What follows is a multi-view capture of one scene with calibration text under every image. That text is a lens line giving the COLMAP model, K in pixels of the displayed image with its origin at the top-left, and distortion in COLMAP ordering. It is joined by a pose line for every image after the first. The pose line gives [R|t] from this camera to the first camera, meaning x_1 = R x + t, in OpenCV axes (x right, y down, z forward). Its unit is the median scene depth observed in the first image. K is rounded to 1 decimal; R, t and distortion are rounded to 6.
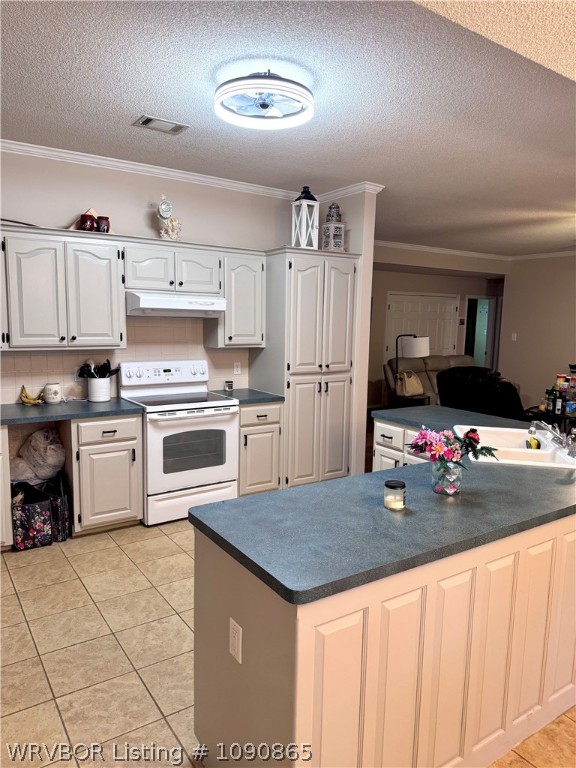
lens RADIAL K [[542.5, 0, 285.6], [0, 542.5, 388.2], [0, 0, 1]] dist [0.071117, -0.001775]
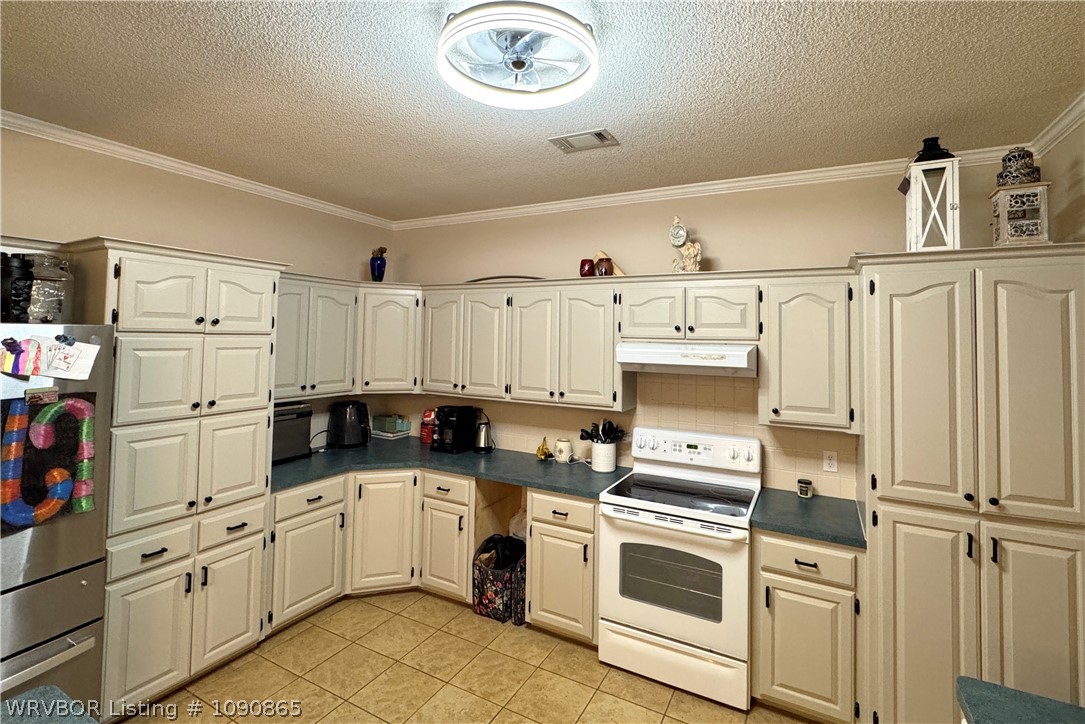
lens RADIAL K [[499.9, 0, 541.5], [0, 499.9, 317.0], [0, 0, 1]] dist [-0.003442, 0.000388]
pose [[0.458091, -0.043298, -0.887850, 0.314972], [-0.120362, 0.986593, -0.110214, -0.114407], [0.880719, 0.157352, 0.446738, 0.547384]]
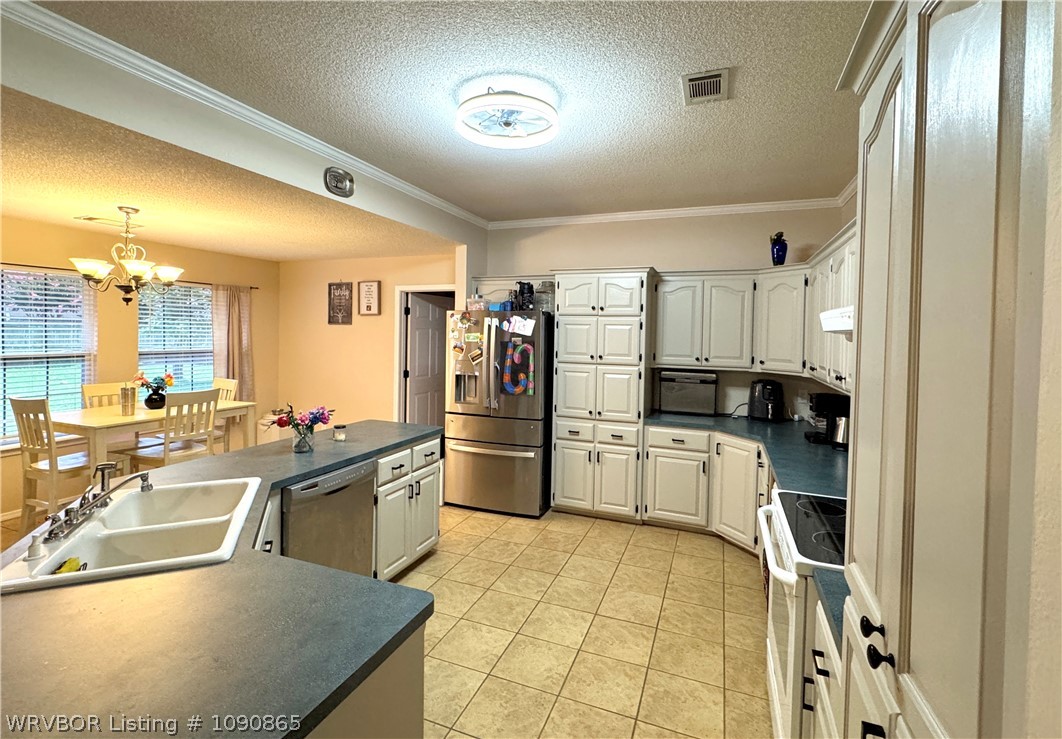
lens RADIAL K [[493.7, 0, 529.9], [0, 493.7, 342.2], [0, 0, 1]] dist [-0.000679, -0.000014]
pose [[-0.824936, -0.020318, -0.564861, 0.280699], [-0.103430, 0.987906, 0.115516, -0.160218], [0.555683, 0.153717, -0.817061, 1.210051]]
